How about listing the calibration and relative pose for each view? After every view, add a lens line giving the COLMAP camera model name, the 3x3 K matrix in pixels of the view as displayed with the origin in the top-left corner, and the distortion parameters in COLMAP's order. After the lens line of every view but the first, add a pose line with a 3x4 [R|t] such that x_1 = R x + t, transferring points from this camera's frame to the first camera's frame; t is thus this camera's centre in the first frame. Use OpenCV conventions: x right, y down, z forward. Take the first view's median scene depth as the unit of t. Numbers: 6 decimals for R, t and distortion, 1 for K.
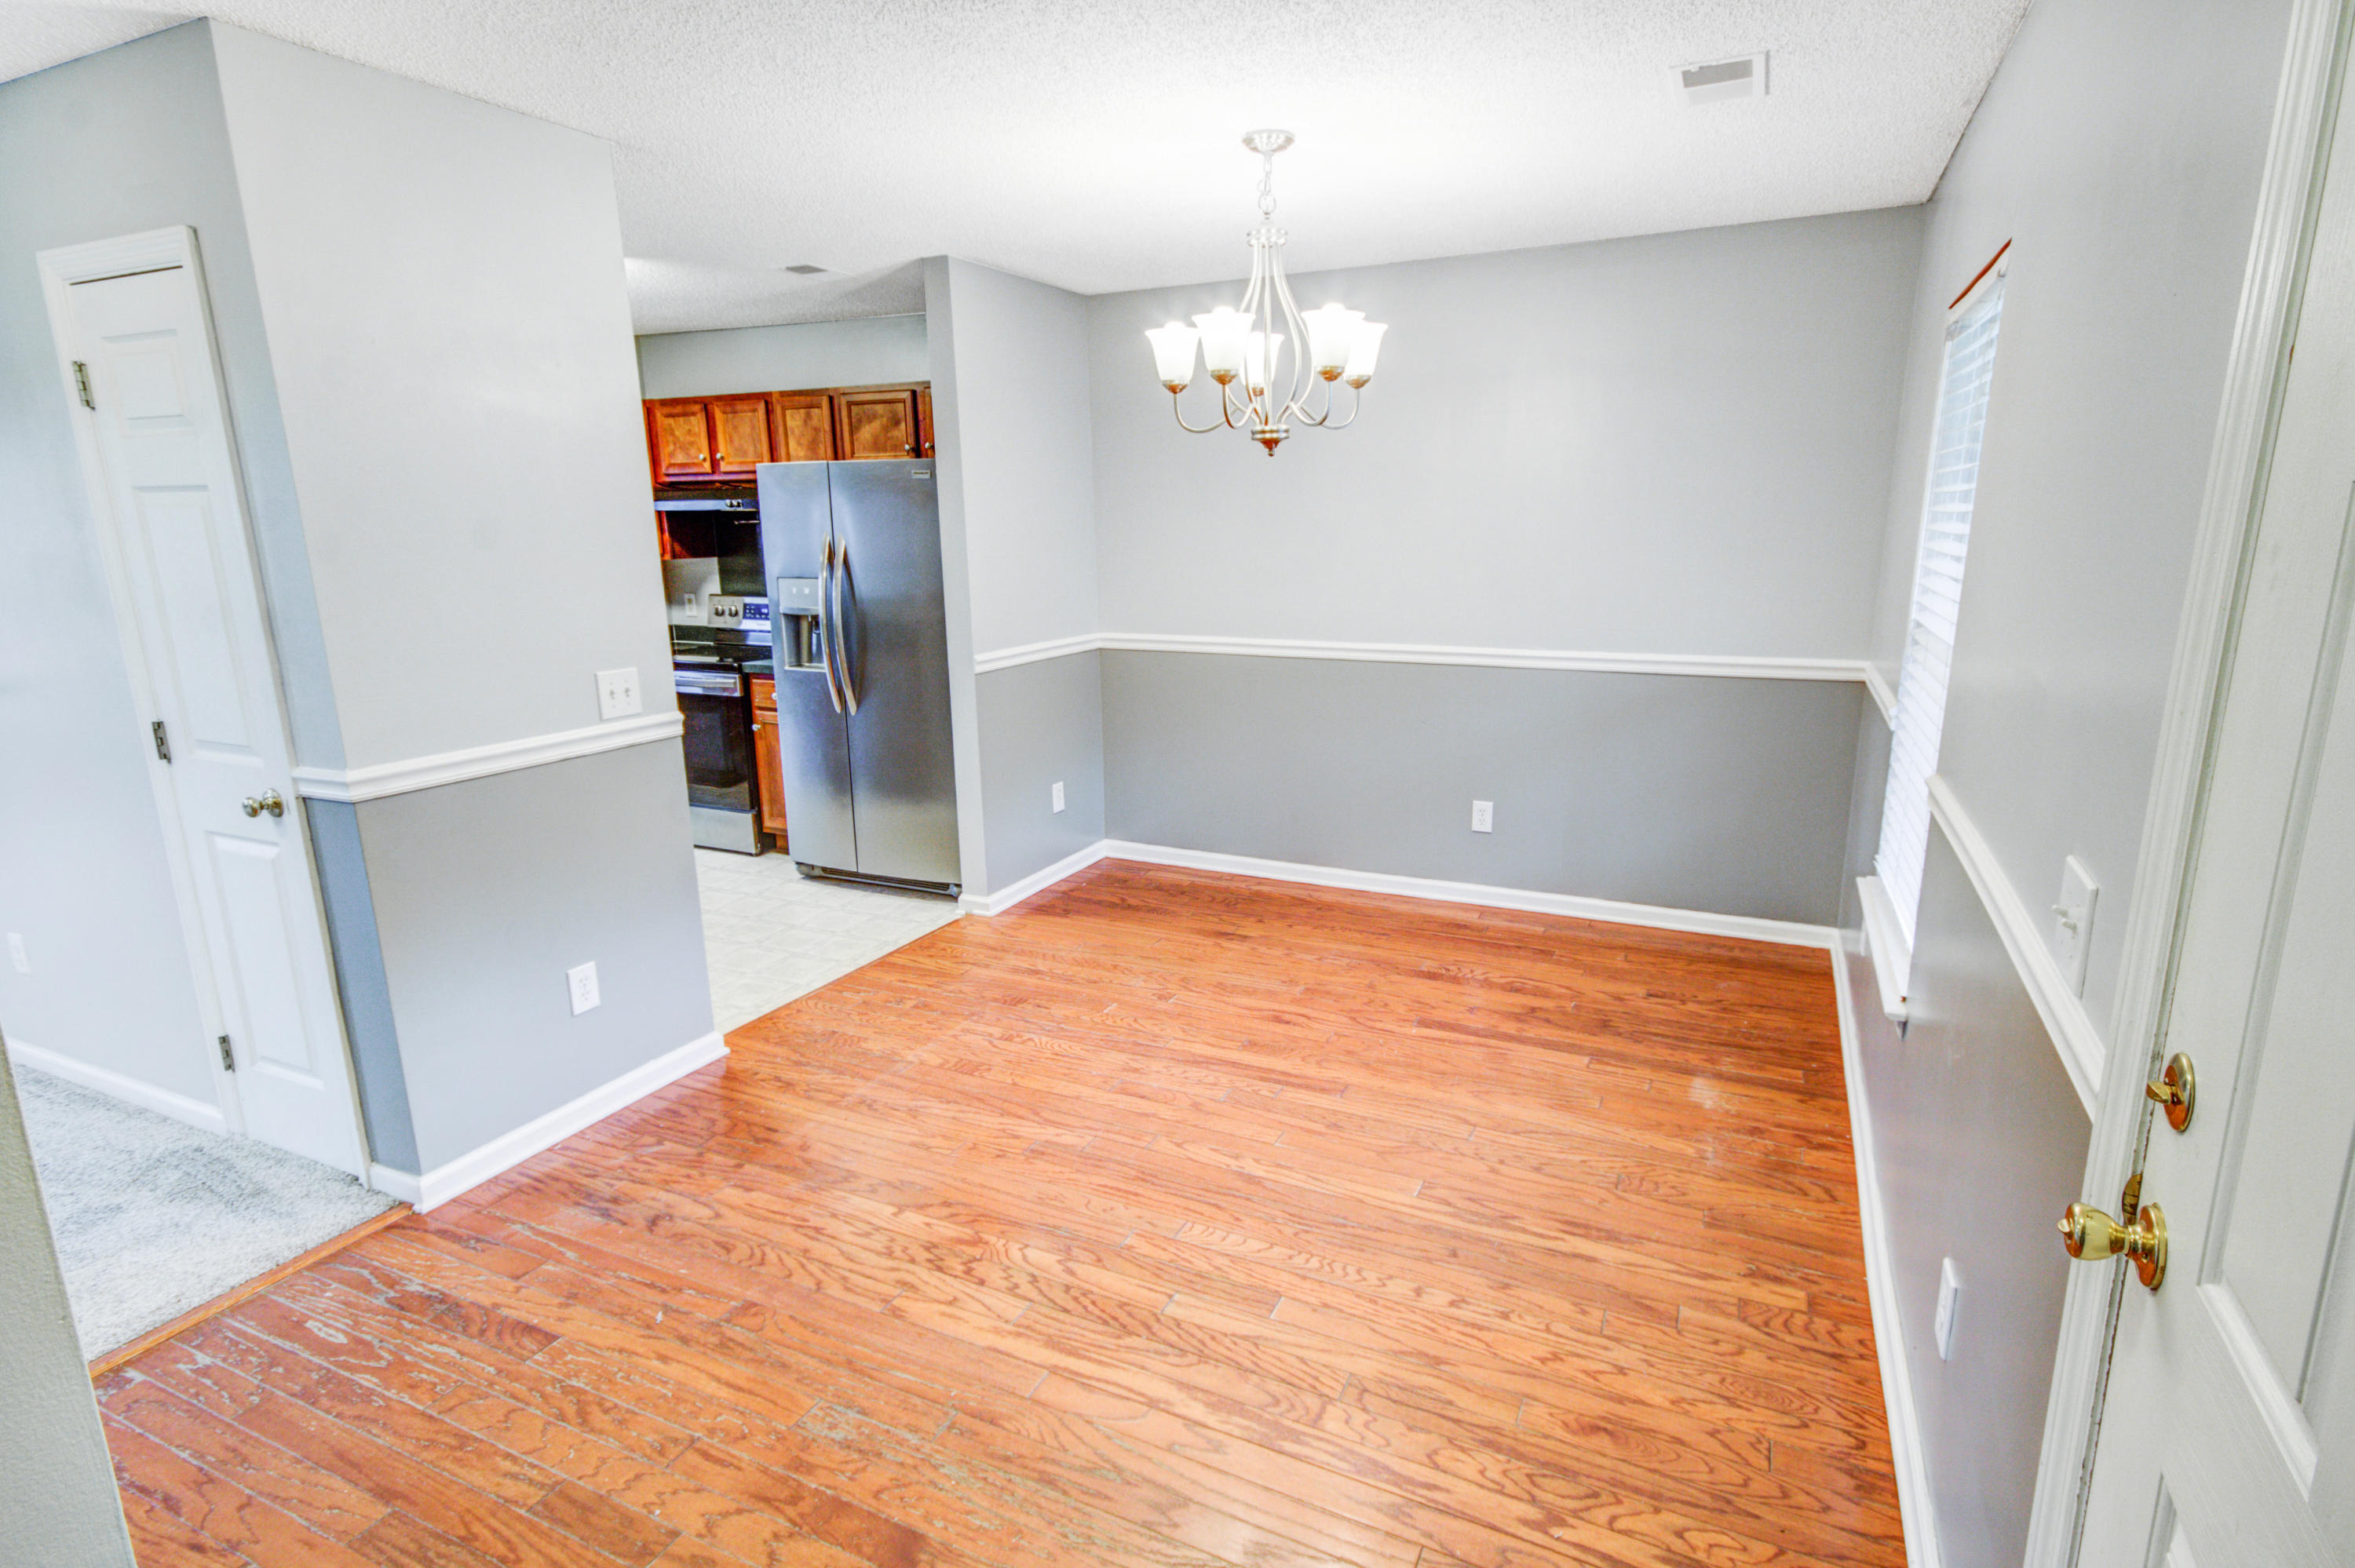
lens RADIAL K [[1189.0, 0, 1231.8], [0, 1189.0, 773.2], [0, 0, 1]] dist [0.018705, -0.004979]
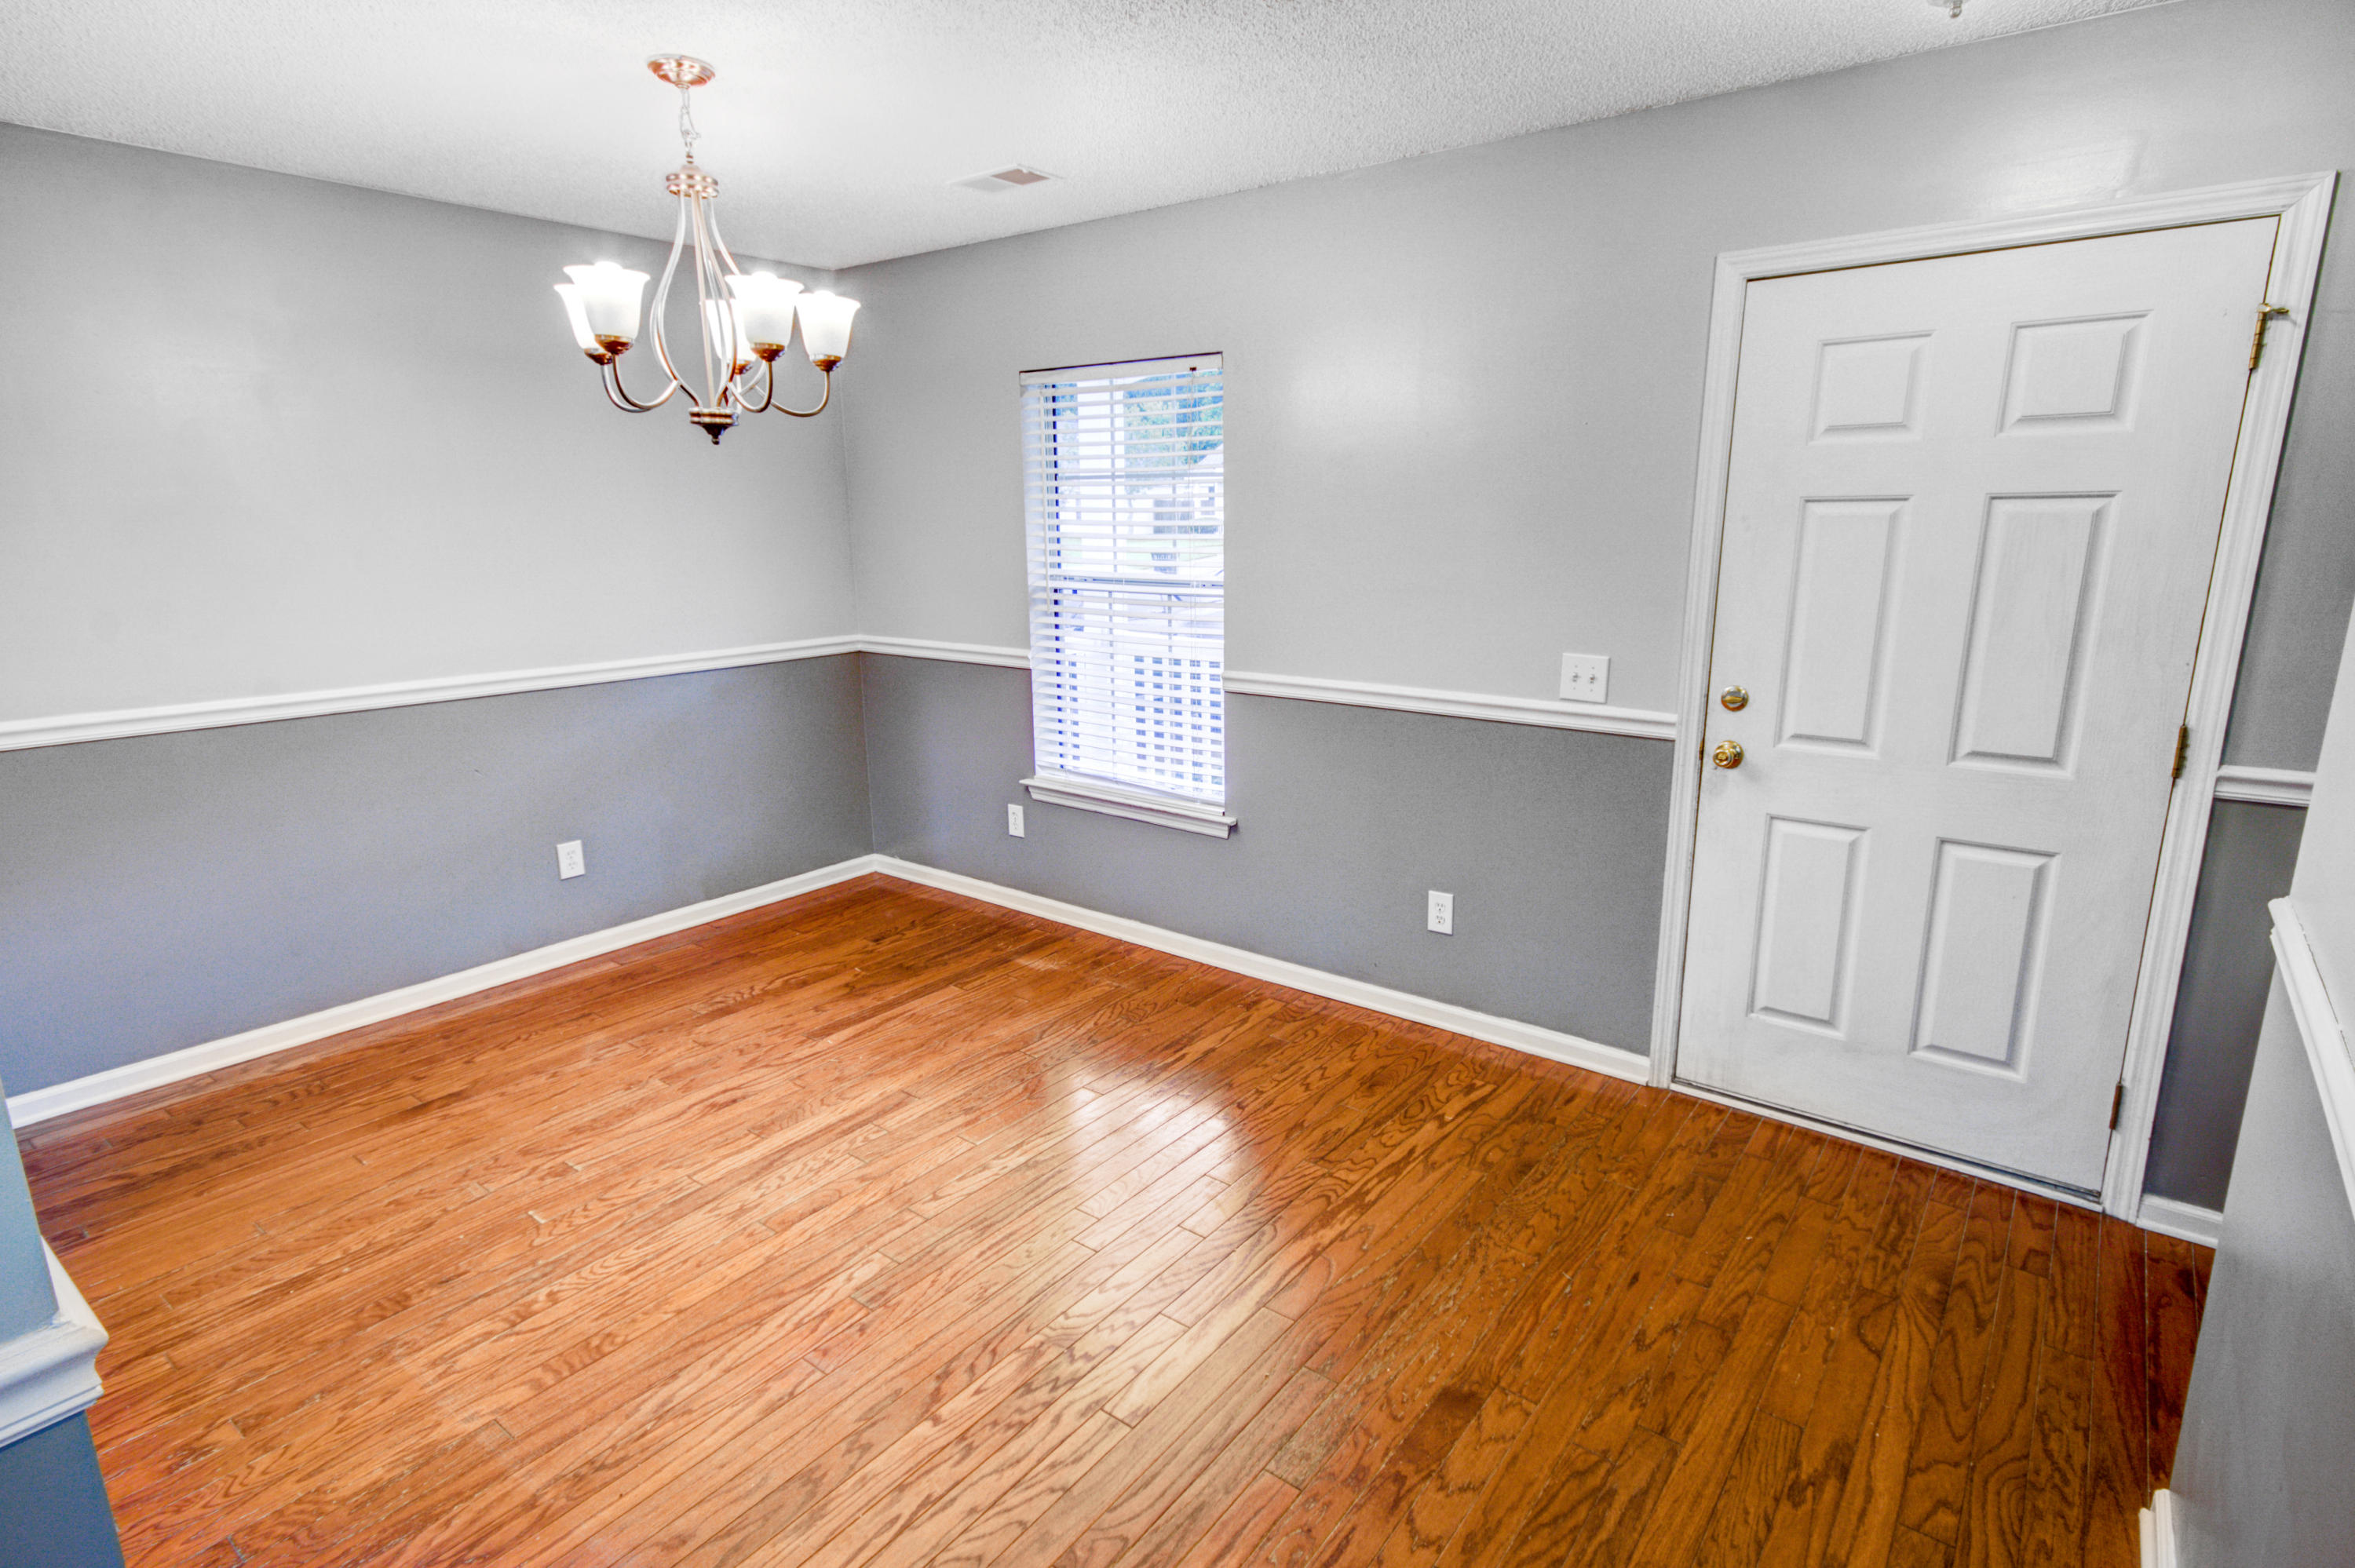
lens RADIAL K [[1189.0, 0, 1163.2], [0, 1189.0, 795.3], [0, 0, 1]] dist [0.018705, -0.004979]
pose [[0.222631, -0.222567, 0.949157, -0.744203], [0.210156, 0.961658, 0.176205, -0.104439], [-0.951982, 0.160242, 0.260869, 0.496874]]
